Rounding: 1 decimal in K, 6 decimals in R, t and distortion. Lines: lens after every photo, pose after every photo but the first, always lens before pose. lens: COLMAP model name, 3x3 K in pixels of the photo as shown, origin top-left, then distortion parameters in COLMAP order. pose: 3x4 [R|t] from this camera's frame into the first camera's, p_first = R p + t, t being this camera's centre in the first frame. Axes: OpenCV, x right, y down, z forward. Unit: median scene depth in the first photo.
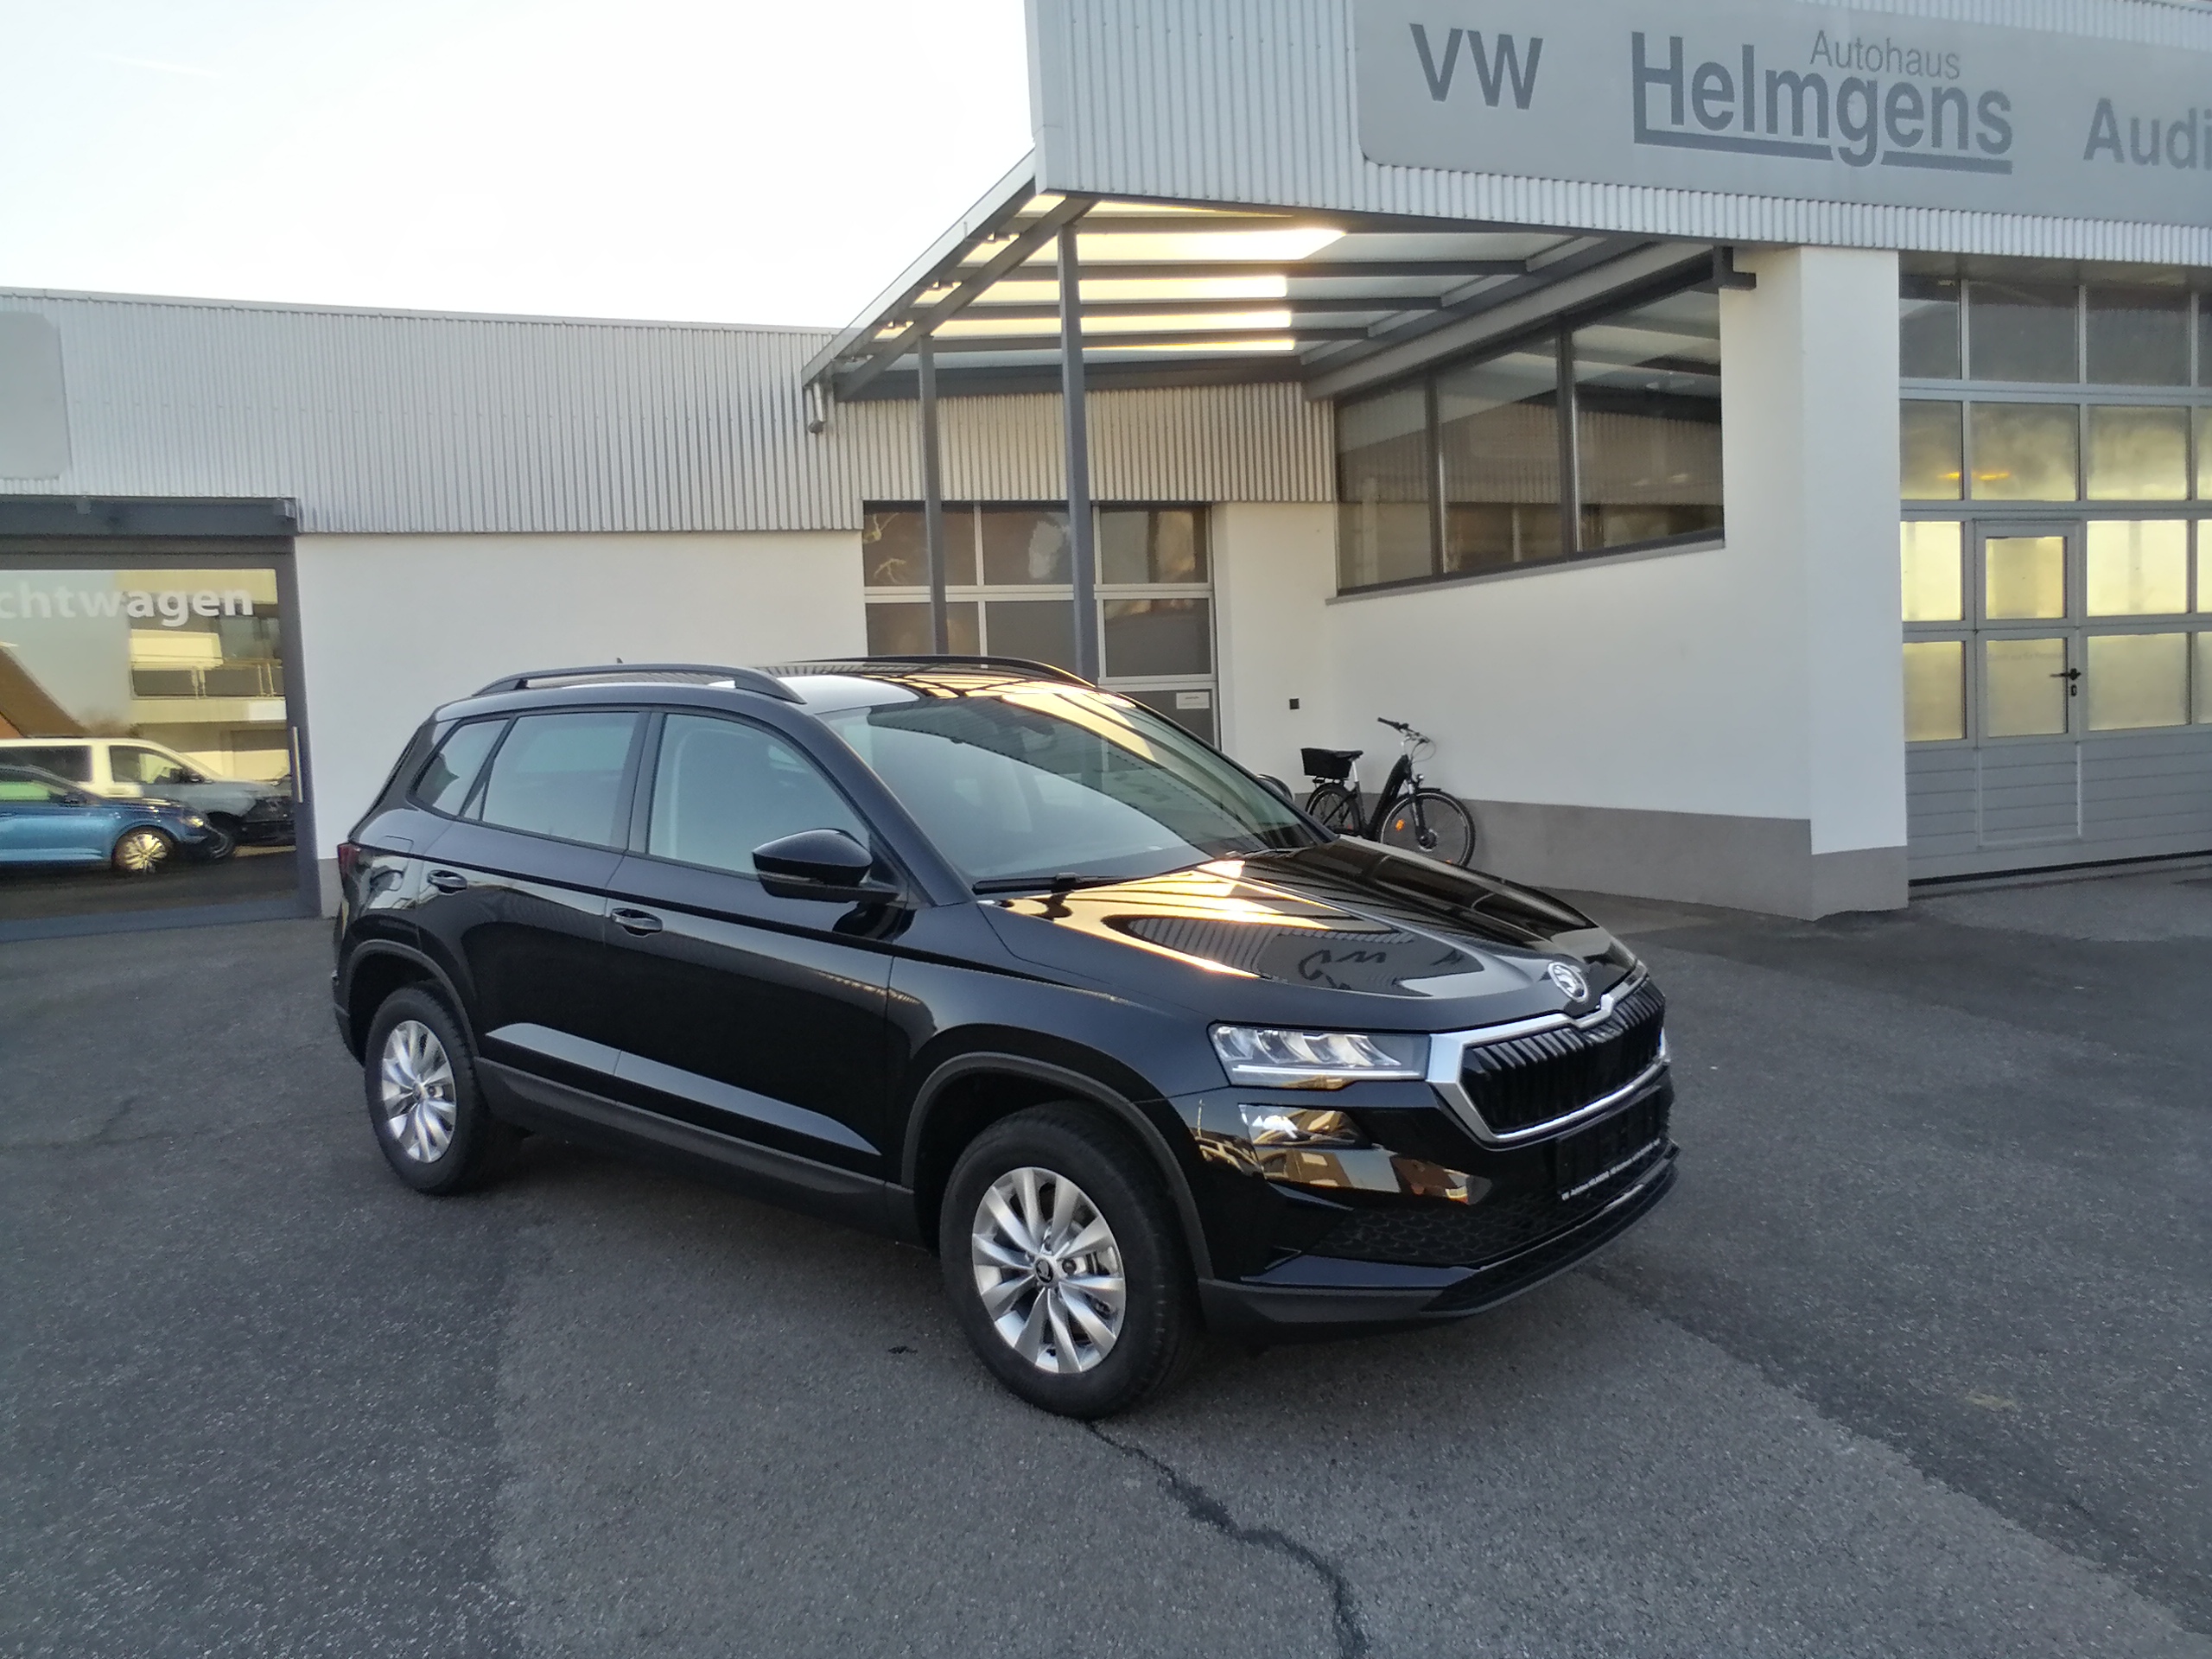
lens RADIAL K [[1738.4, 0, 1106.0], [0, 1738.4, 829.5], [0, 0, 1]] dist [-0.036625, 0.115610]
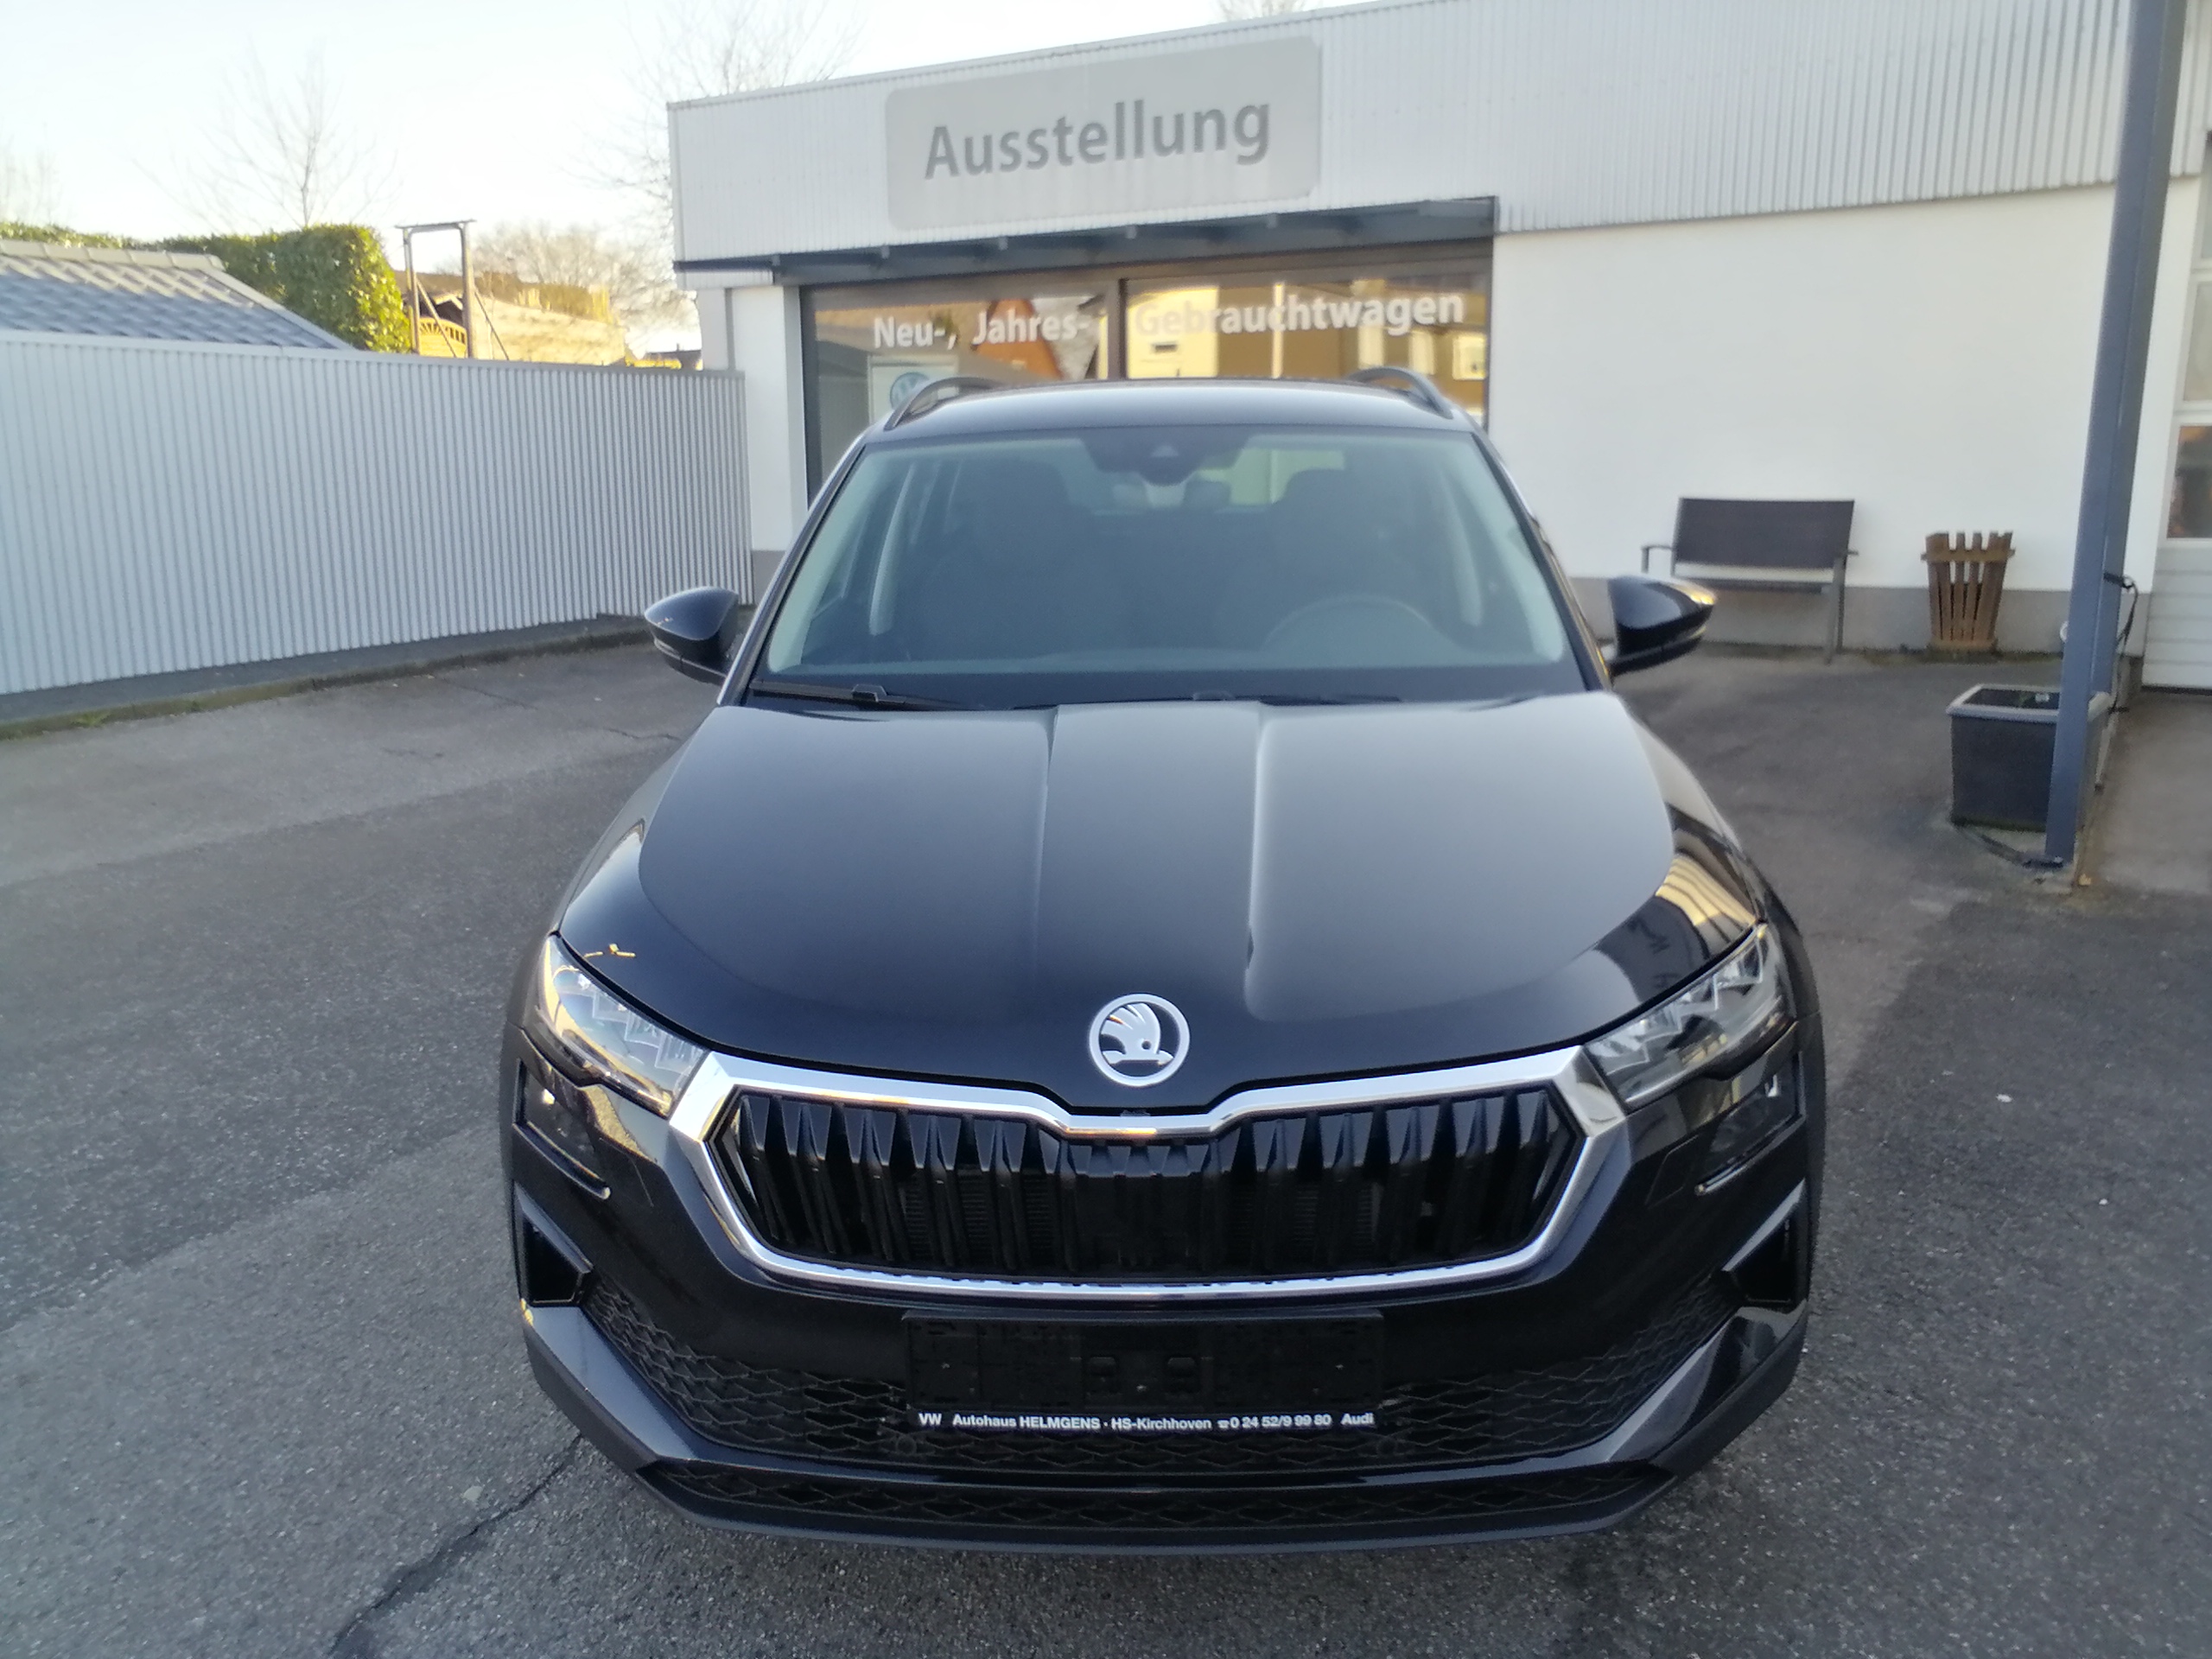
lens RADIAL K [[1738.4, 0, 1106.0], [0, 1738.4, 829.5], [0, 0, 1]] dist [-0.036625, 0.115610]
pose [[0.623834, 0.209375, -0.752990, 0.643342], [-0.086066, 0.975992, 0.200079, -0.073943], [0.776804, -0.060010, 0.626877, 0.701164]]
